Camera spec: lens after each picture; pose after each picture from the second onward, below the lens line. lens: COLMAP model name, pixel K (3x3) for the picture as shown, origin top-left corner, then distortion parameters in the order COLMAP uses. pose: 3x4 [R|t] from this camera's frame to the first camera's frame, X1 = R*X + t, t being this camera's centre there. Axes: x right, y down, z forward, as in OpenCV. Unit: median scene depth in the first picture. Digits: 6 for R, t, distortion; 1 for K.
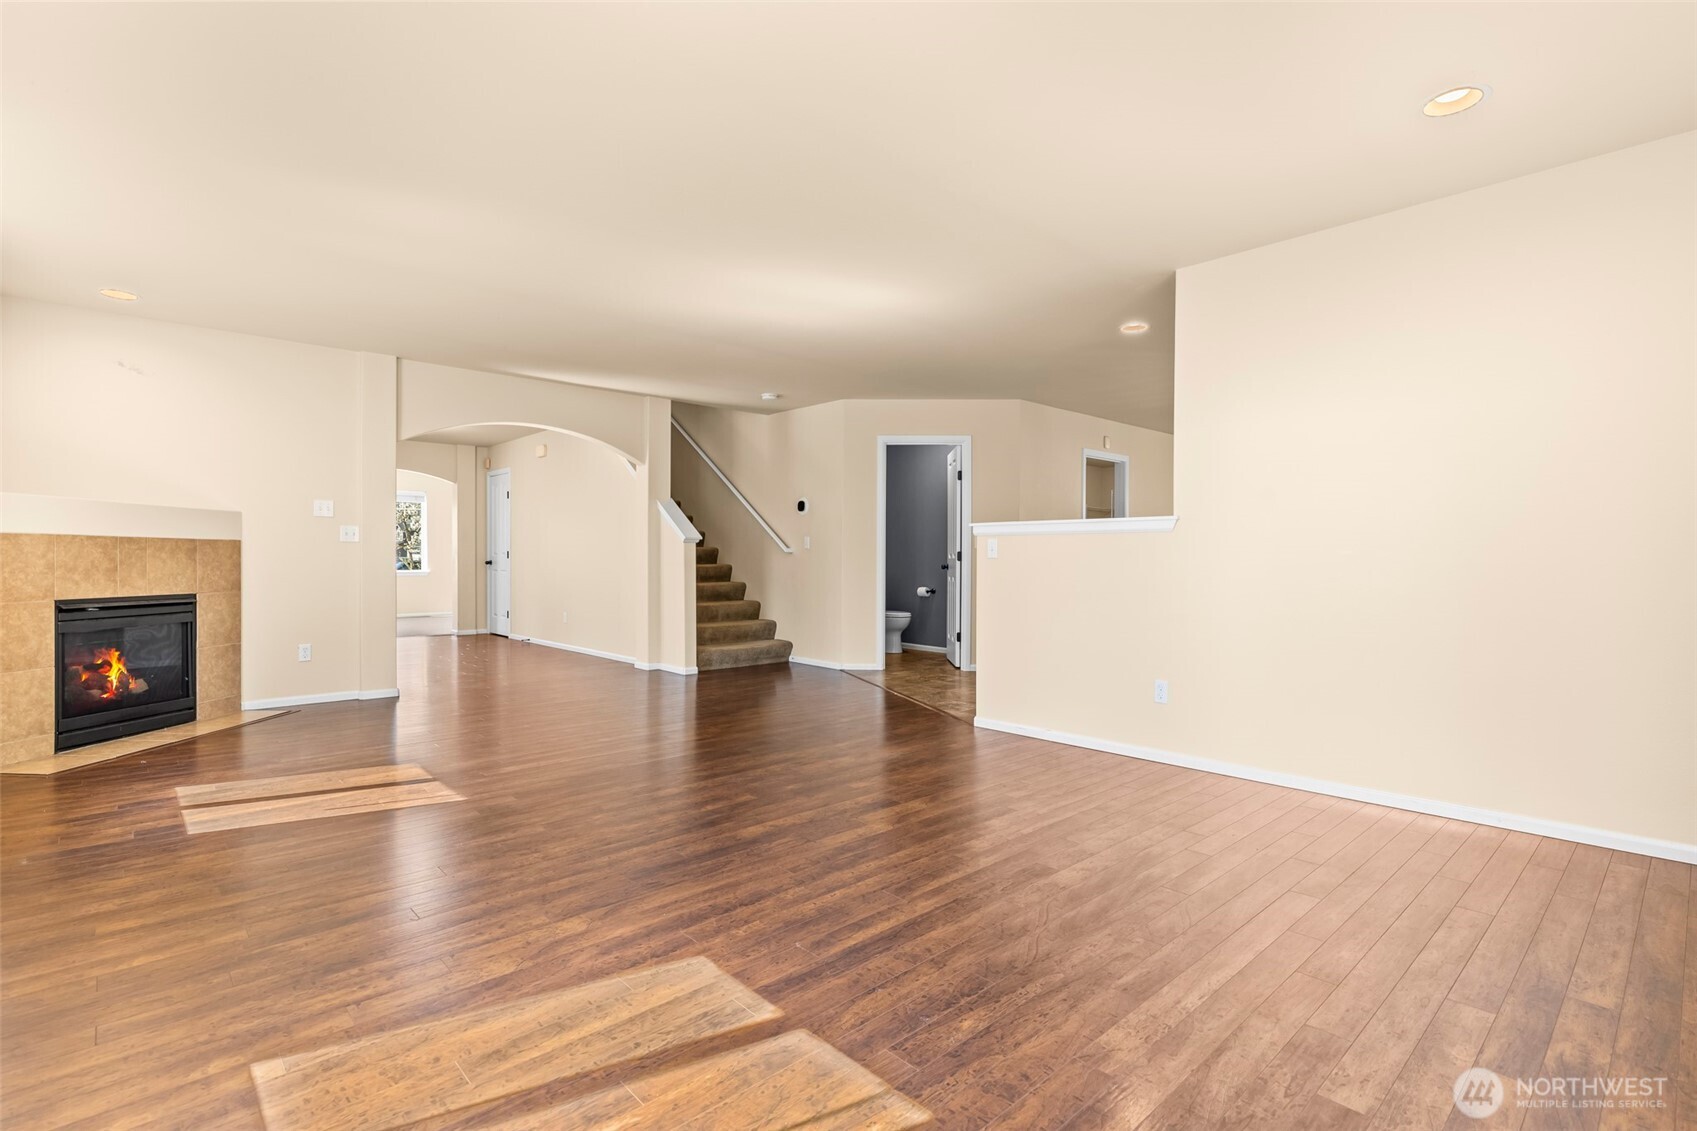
lens RADIAL K [[807.8, 0, 860.7], [0, 807.8, 549.1], [0, 0, 1]] dist [-0.006026, -0.000425]
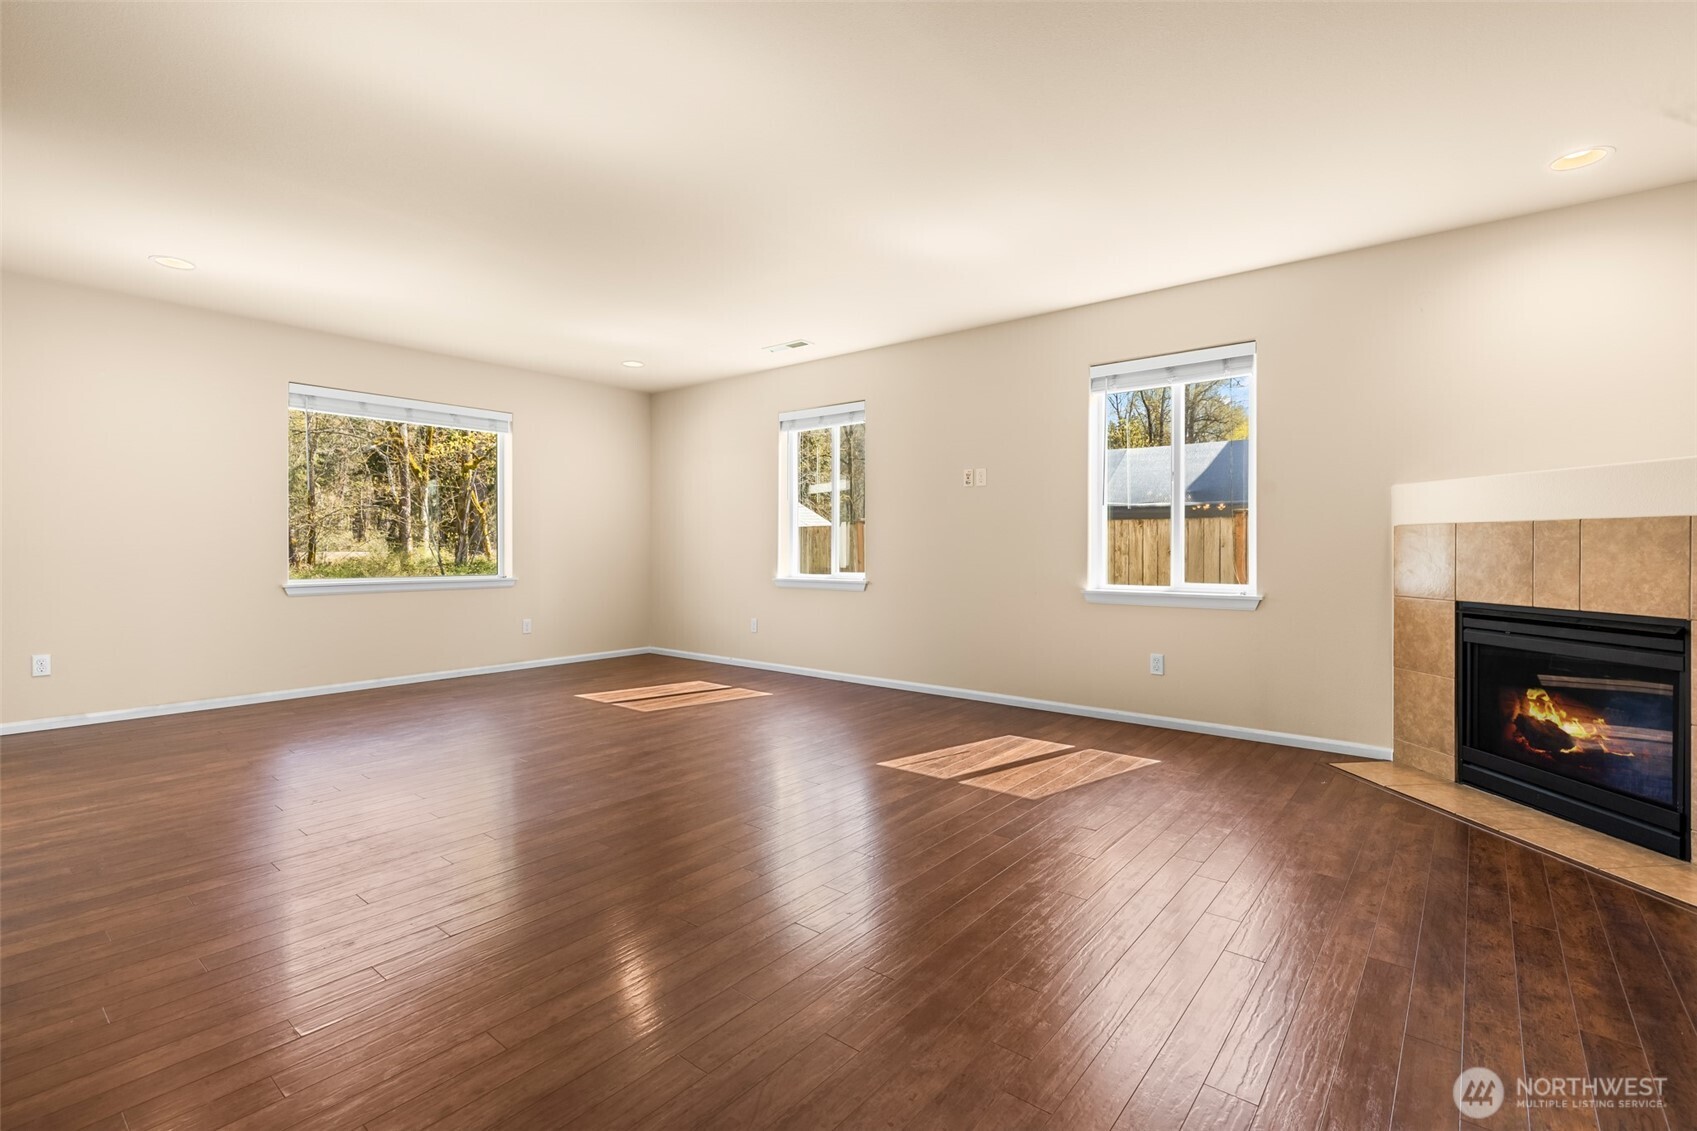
lens RADIAL K [[762.1, 0, 876.1], [0, 762.1, 552.3], [0, 0, 1]] dist [0.022258, 0.000167]
pose [[-0.988279, -0.001881, -0.152645, -0.254232], [-0.001132, 0.999987, -0.004995, 0.015802], [0.152653, -0.004763, -0.988268, 1.599389]]
